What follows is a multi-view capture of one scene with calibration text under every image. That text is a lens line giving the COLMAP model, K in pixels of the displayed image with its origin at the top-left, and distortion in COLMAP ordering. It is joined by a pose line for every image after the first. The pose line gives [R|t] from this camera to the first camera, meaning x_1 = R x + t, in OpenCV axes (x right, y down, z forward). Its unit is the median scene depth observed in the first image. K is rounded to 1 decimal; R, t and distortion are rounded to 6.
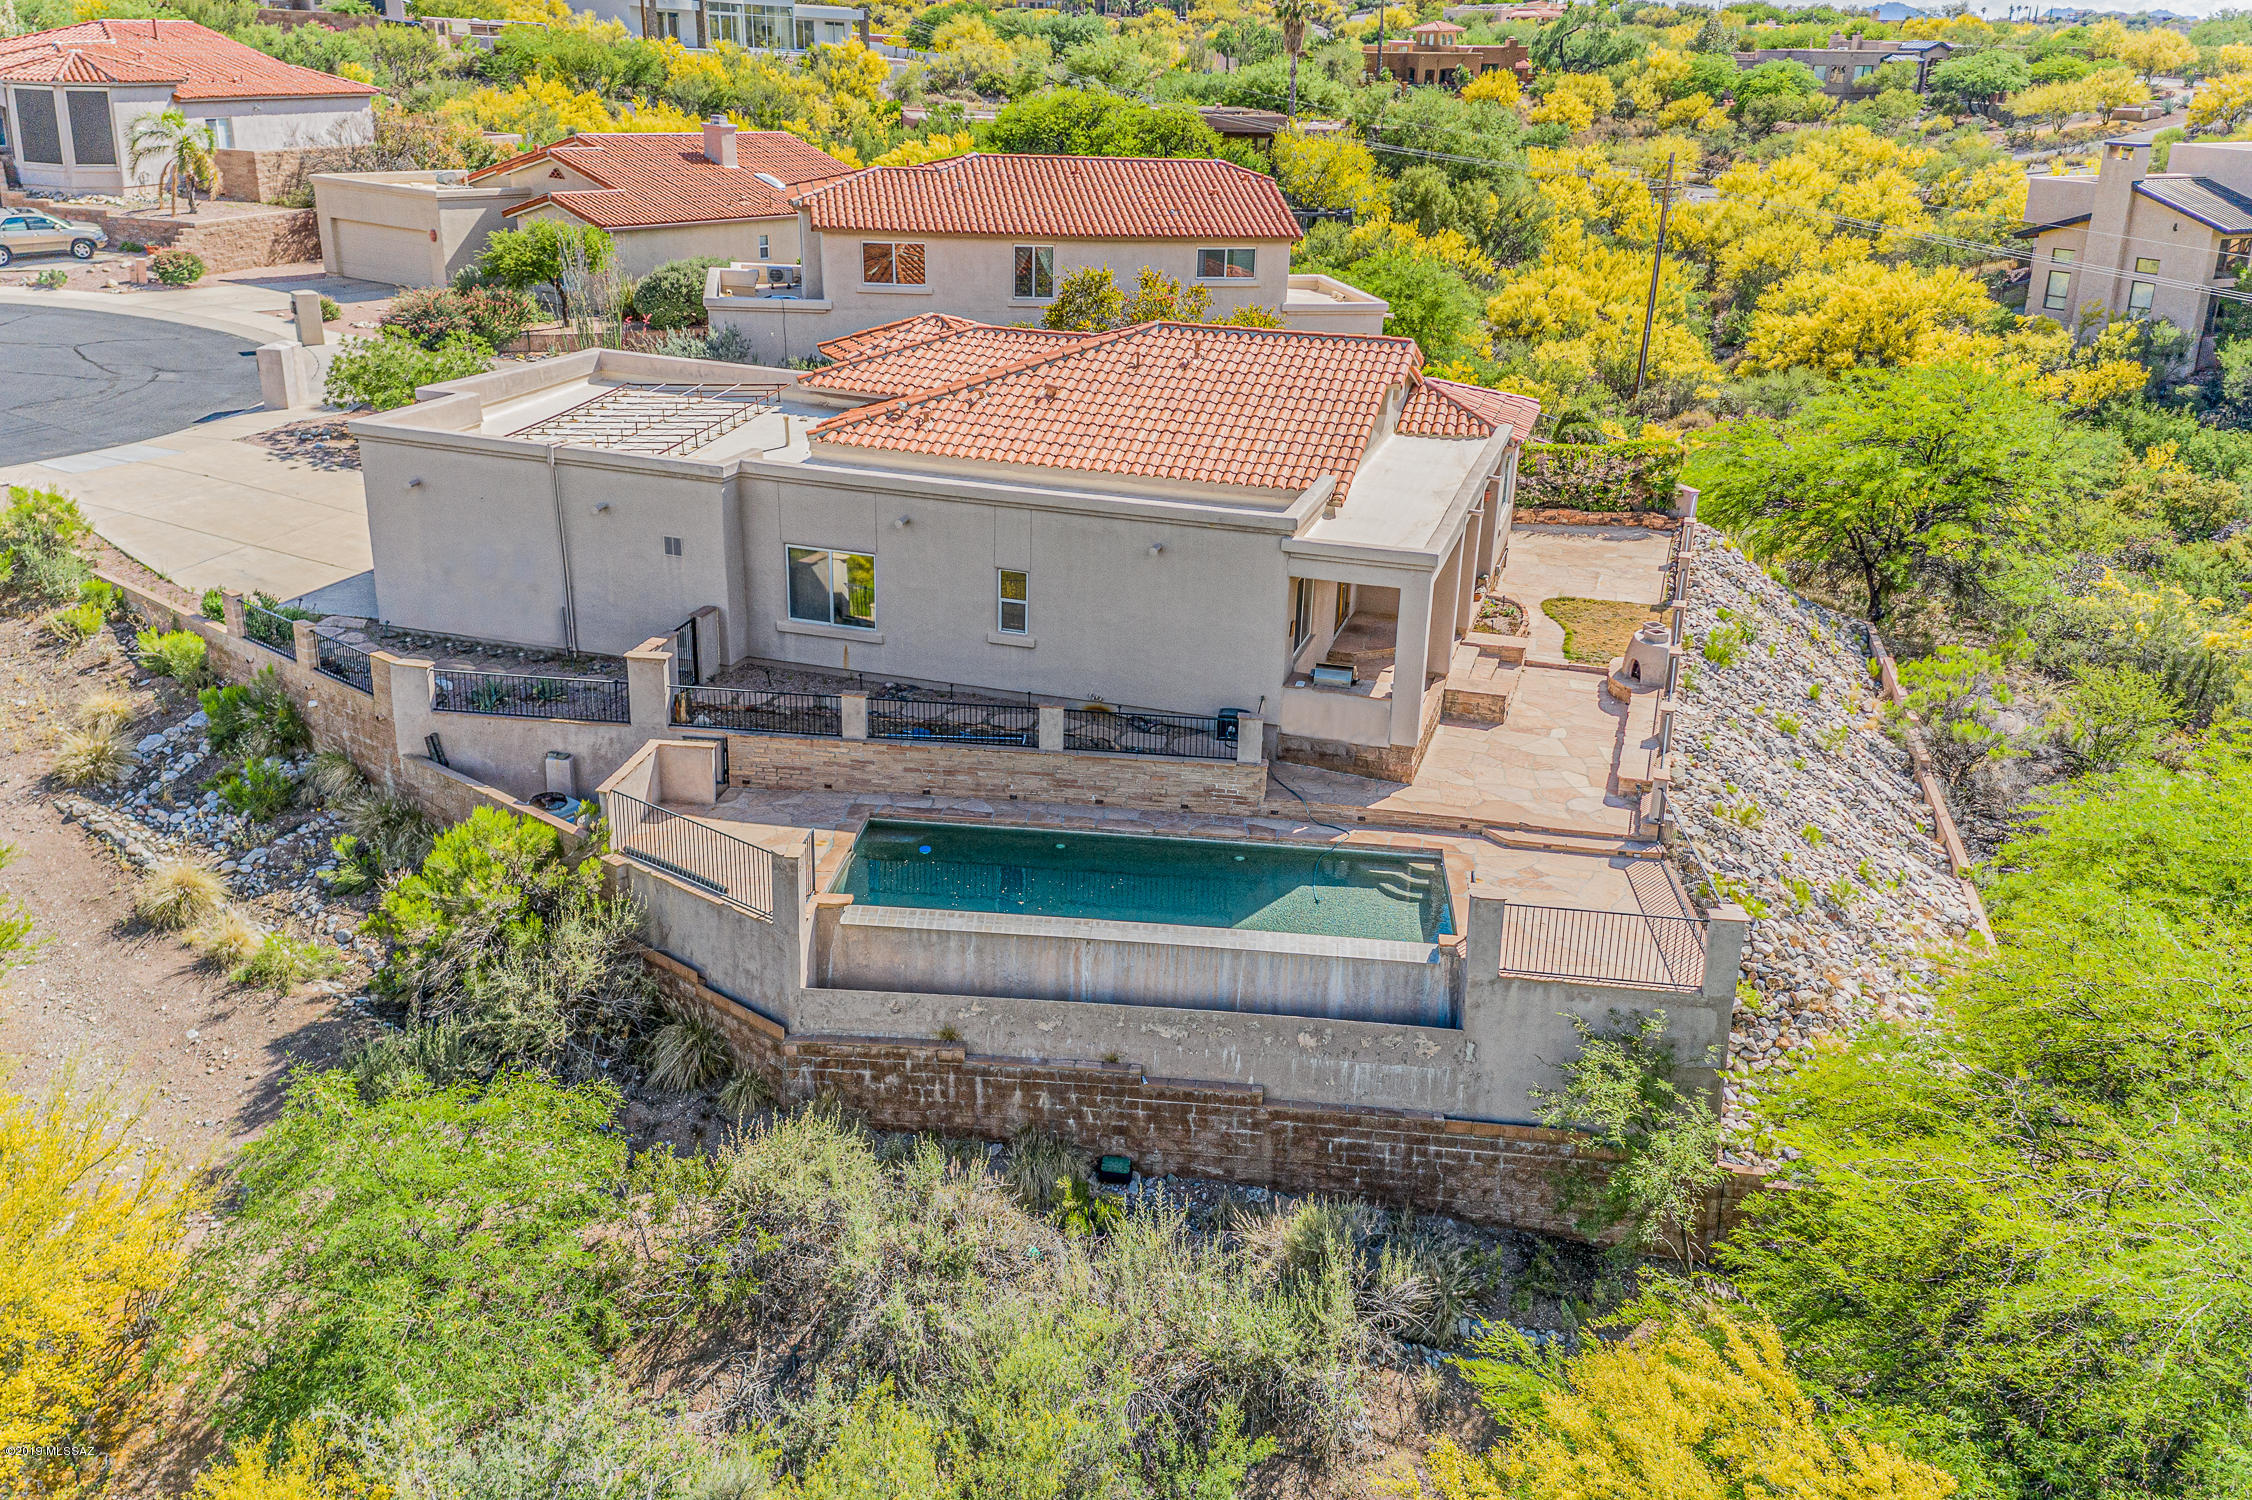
lens RADIAL K [[1810.0, 0, 1122.4], [0, 1810.0, 693.4], [0, 0, 1]] dist [0.424661, -0.556093]
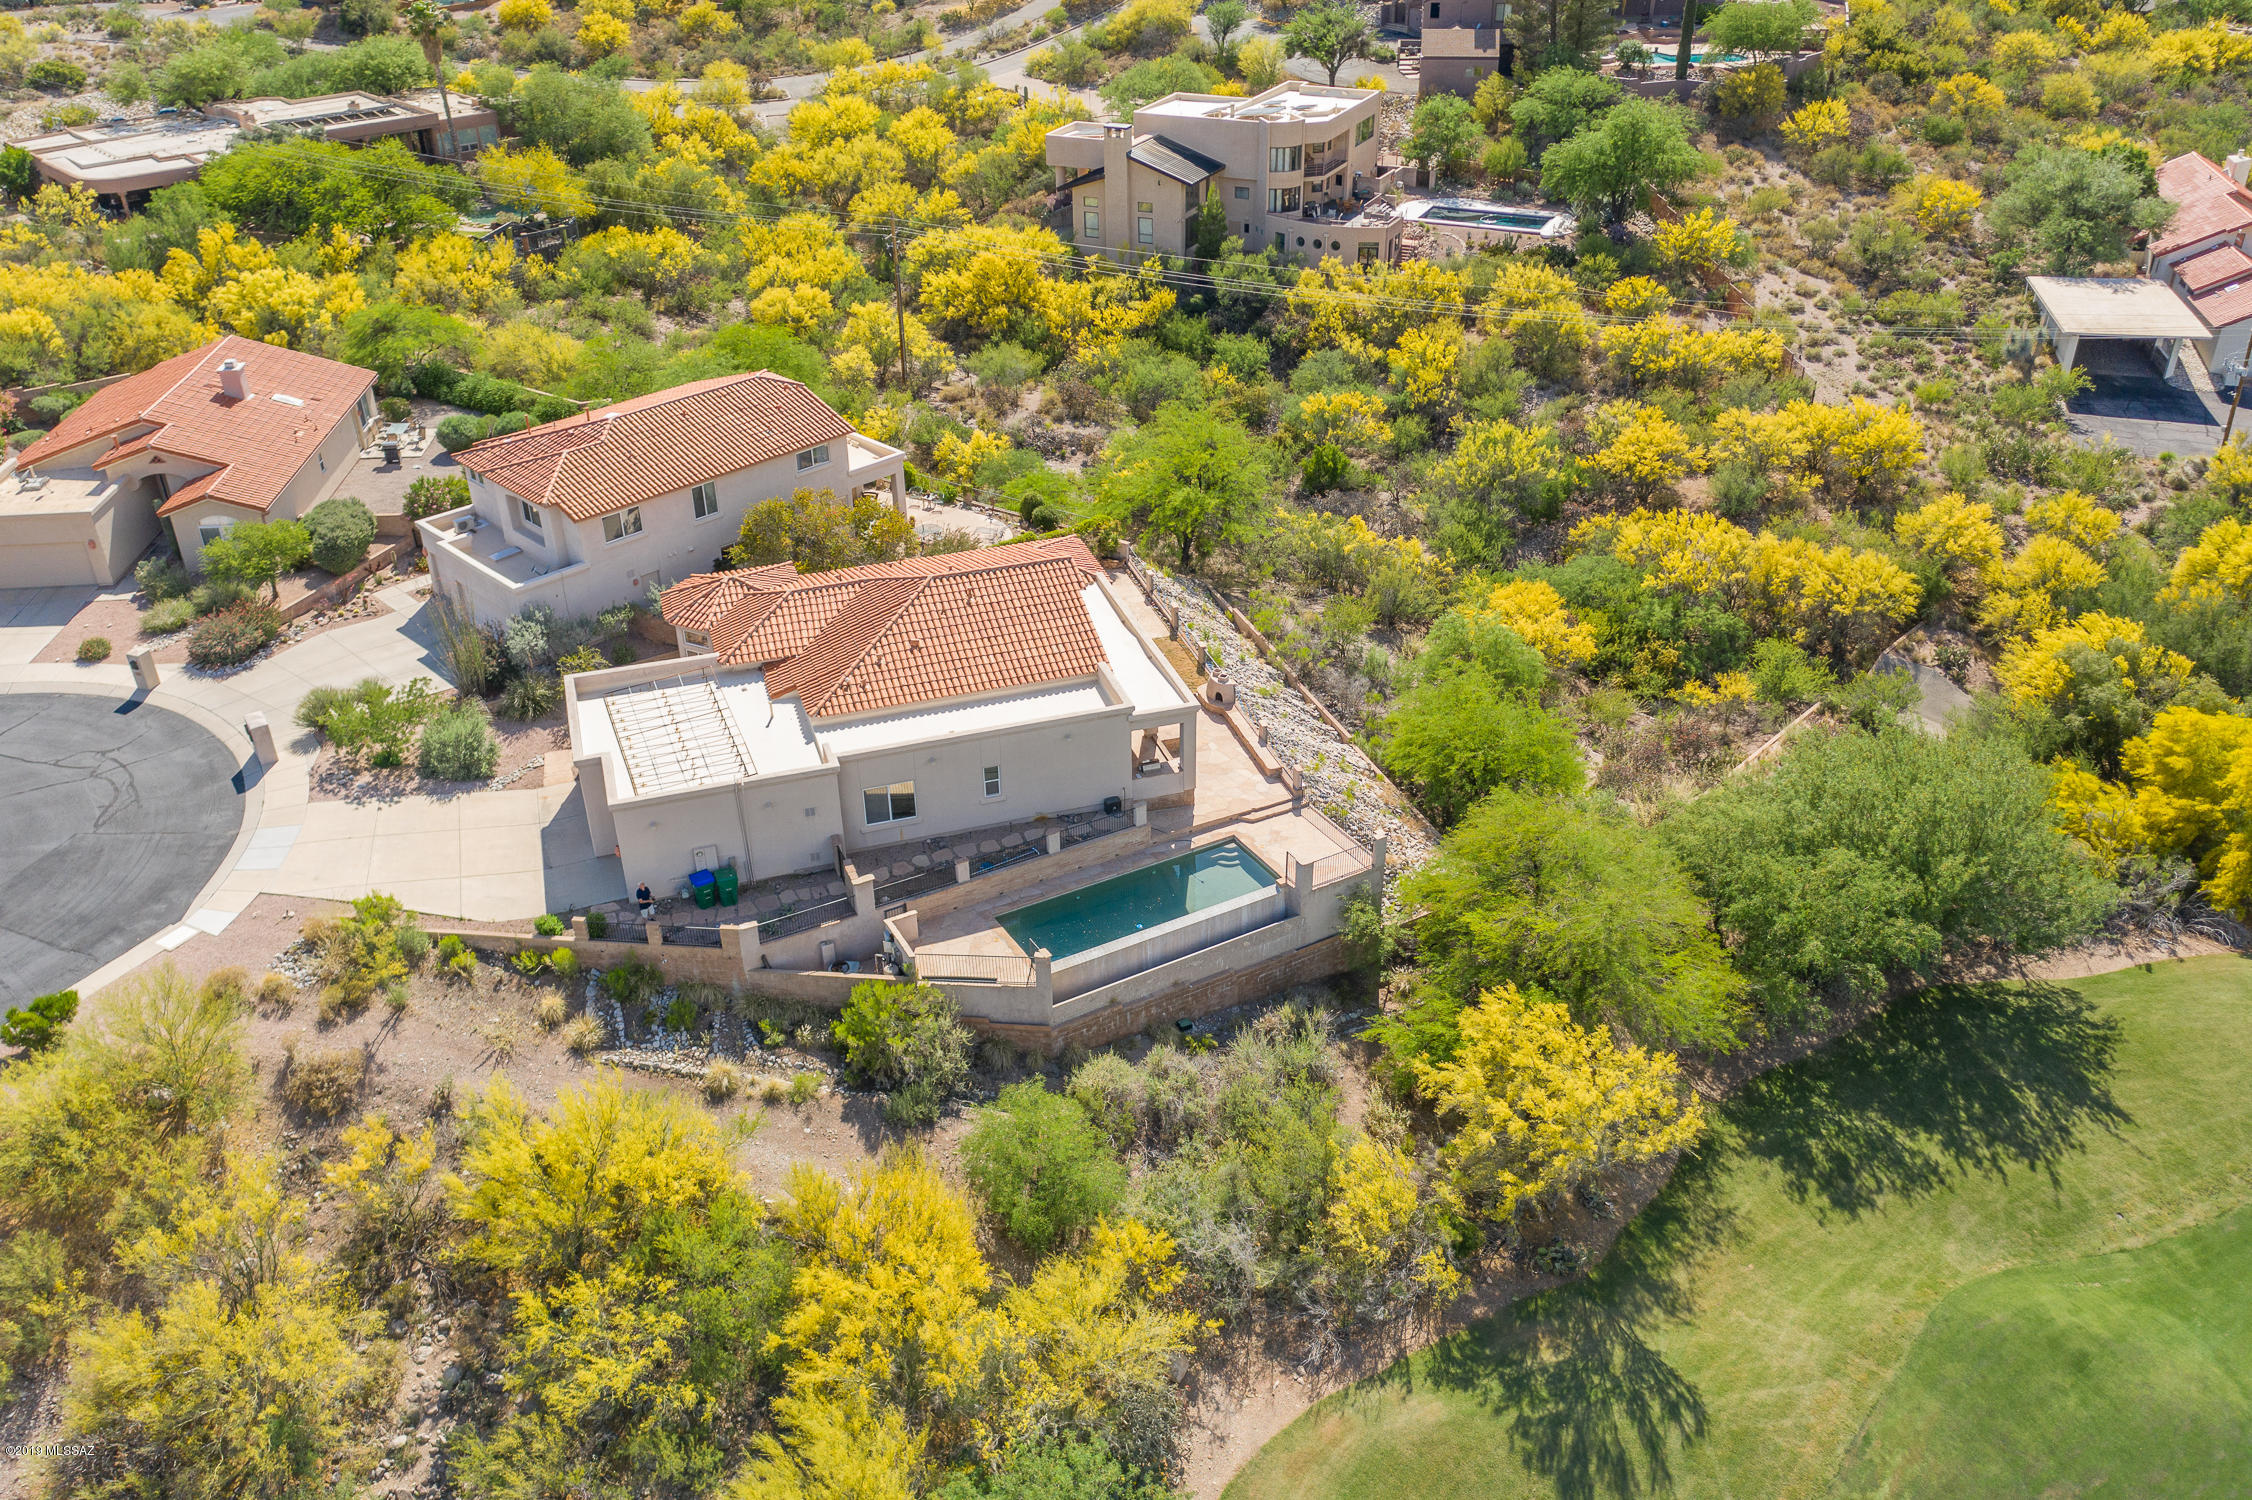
lens RADIAL K [[1791.4, 0, 1125.6], [0, 1791.4, 778.6], [0, 0, 1]] dist [-0.003113, 0.011703]
pose [[0.822259, -0.331770, 0.462406, -0.701734], [0.226774, 0.936215, 0.268468, -0.454401], [-0.521981, -0.115889, 0.845048, -0.565177]]
